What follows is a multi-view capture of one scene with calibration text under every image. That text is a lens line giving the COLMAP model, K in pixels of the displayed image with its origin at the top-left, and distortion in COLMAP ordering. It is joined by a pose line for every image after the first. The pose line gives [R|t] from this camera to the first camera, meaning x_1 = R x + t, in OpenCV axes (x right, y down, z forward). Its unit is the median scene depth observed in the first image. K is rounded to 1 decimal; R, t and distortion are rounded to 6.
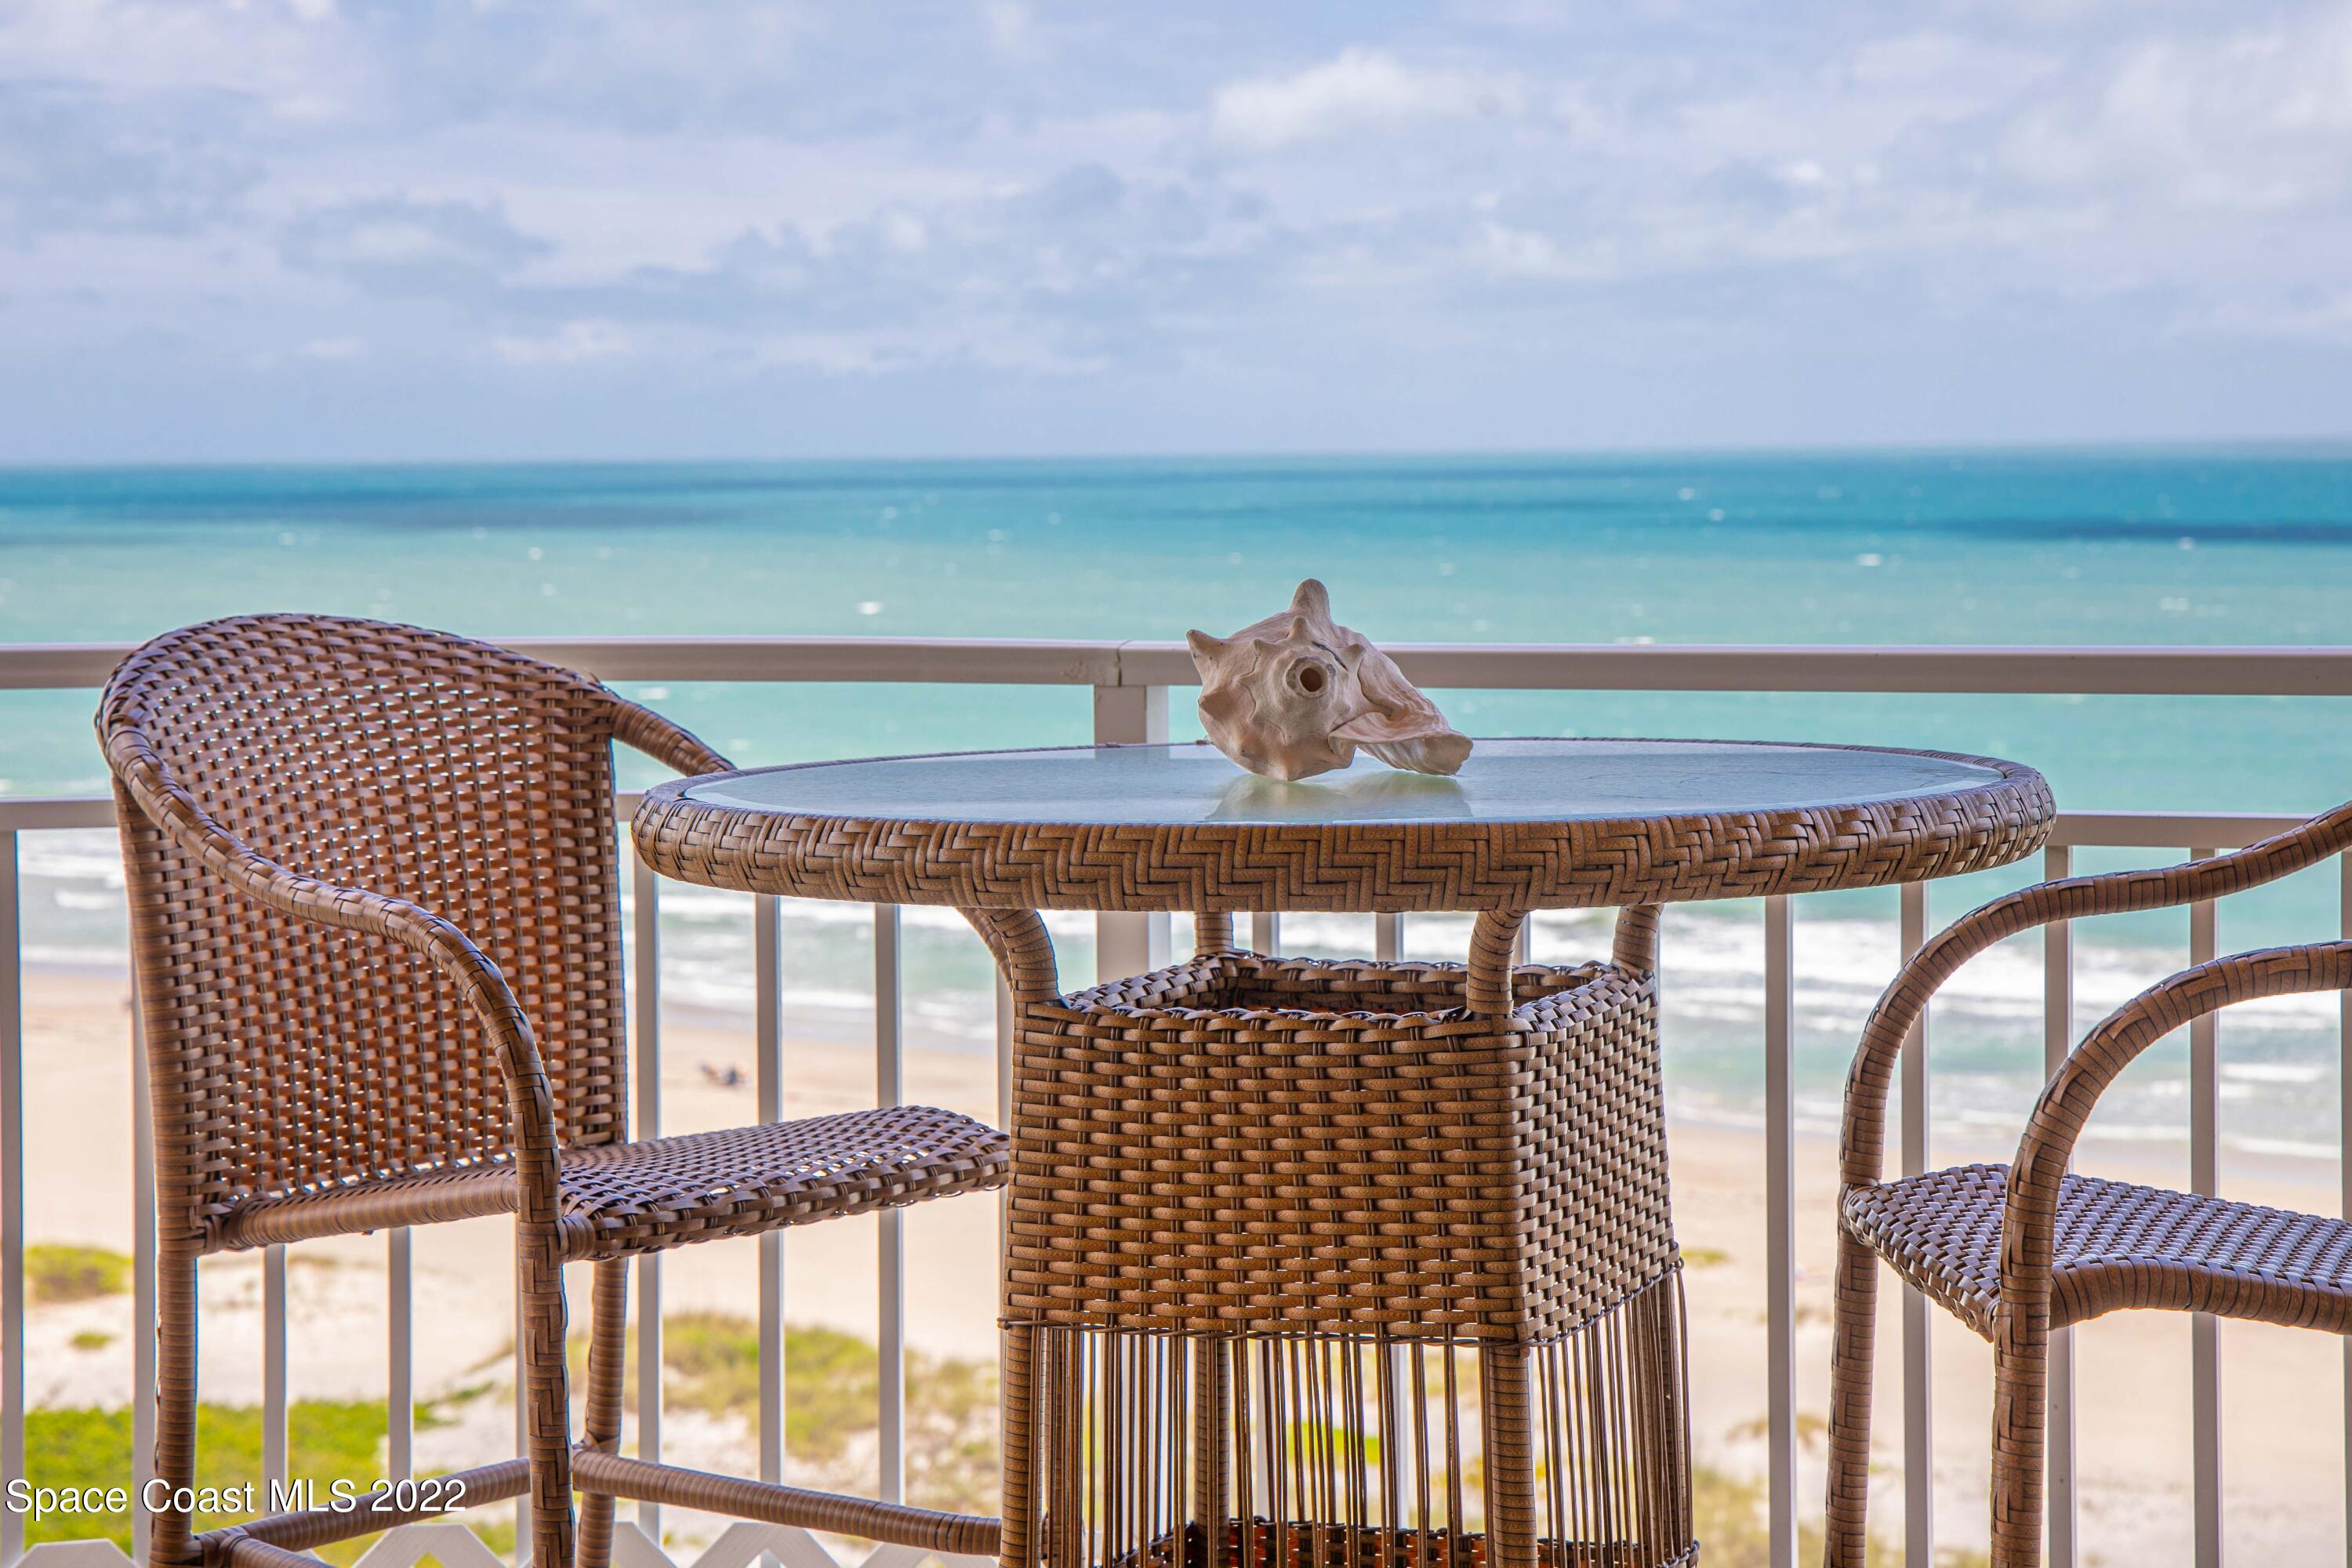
lens RADIAL K [[4750.2, 0, 1178.9], [0, 4750.2, 783.6], [0, 0, 1]] dist [0.318130, 0.000000]
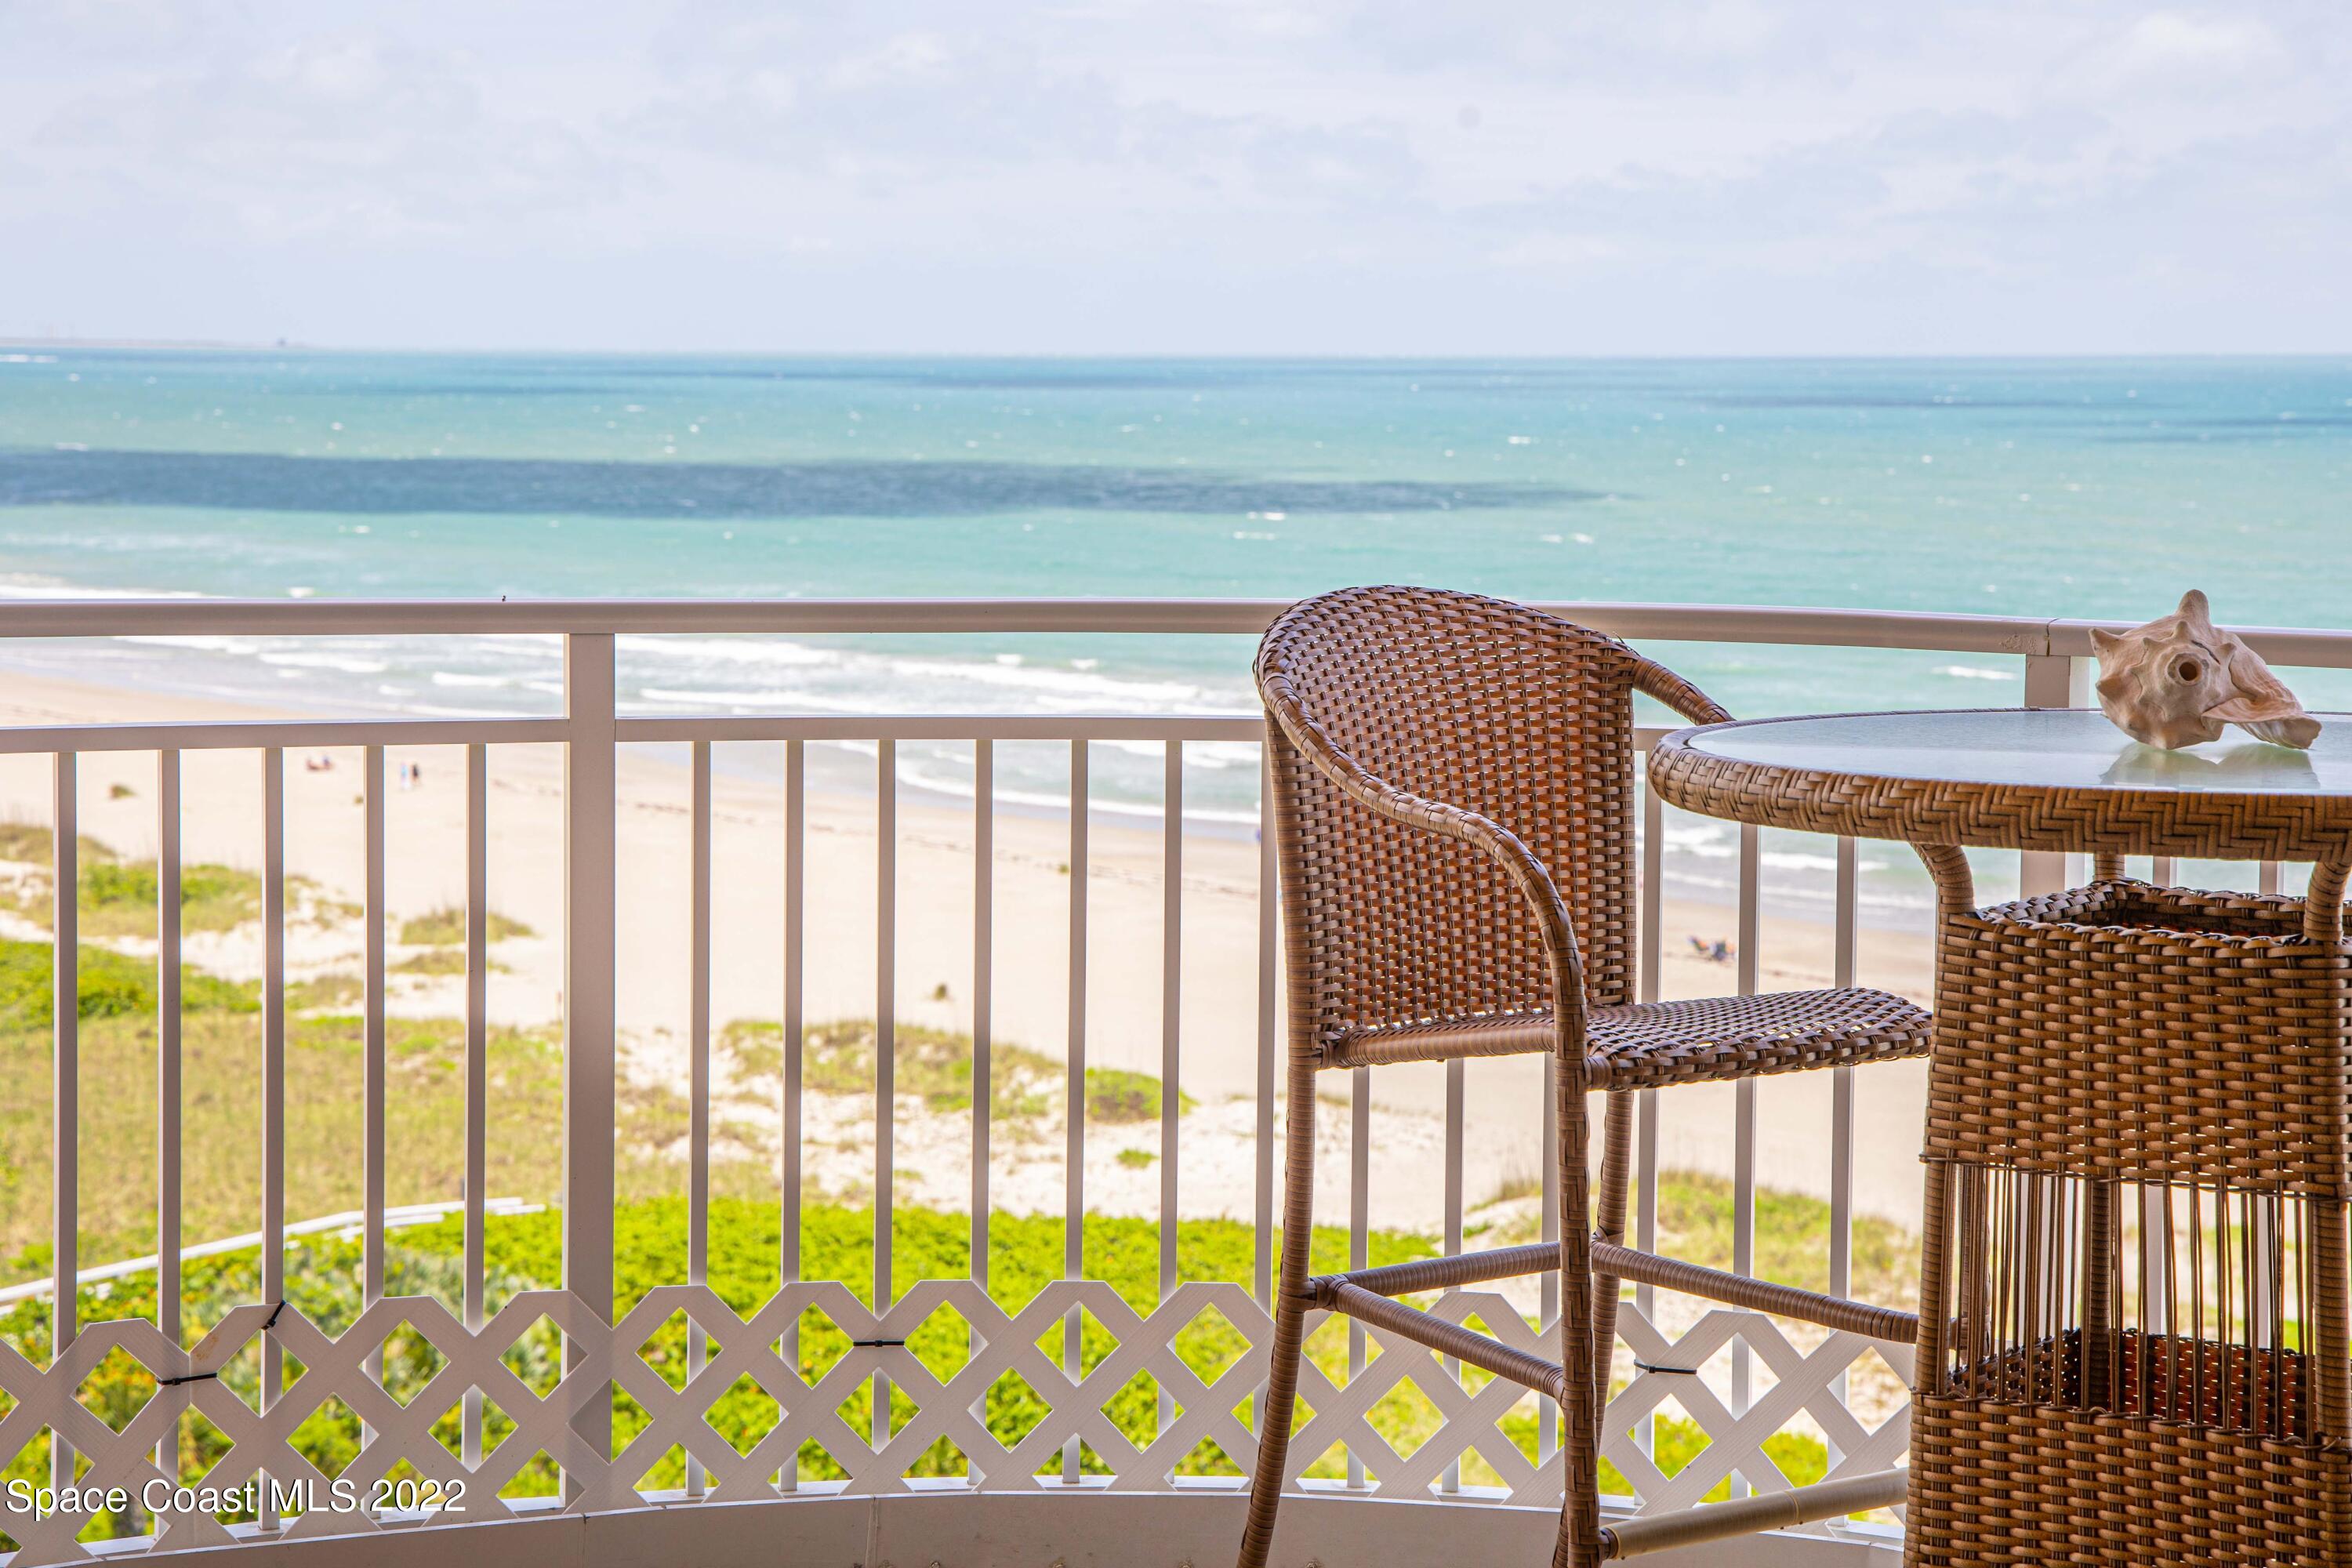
lens RADIAL K [[4656.4, 0, 1200.4], [0, 4656.4, 738.5], [0, 0, 1]] dist [0.371696, 0.000000]
pose [[0.978354, 0.036495, -0.203695, 0.025515], [-0.033066, 0.999249, 0.020211, -0.019061], [0.204280, -0.013038, 0.978826, -0.272100]]
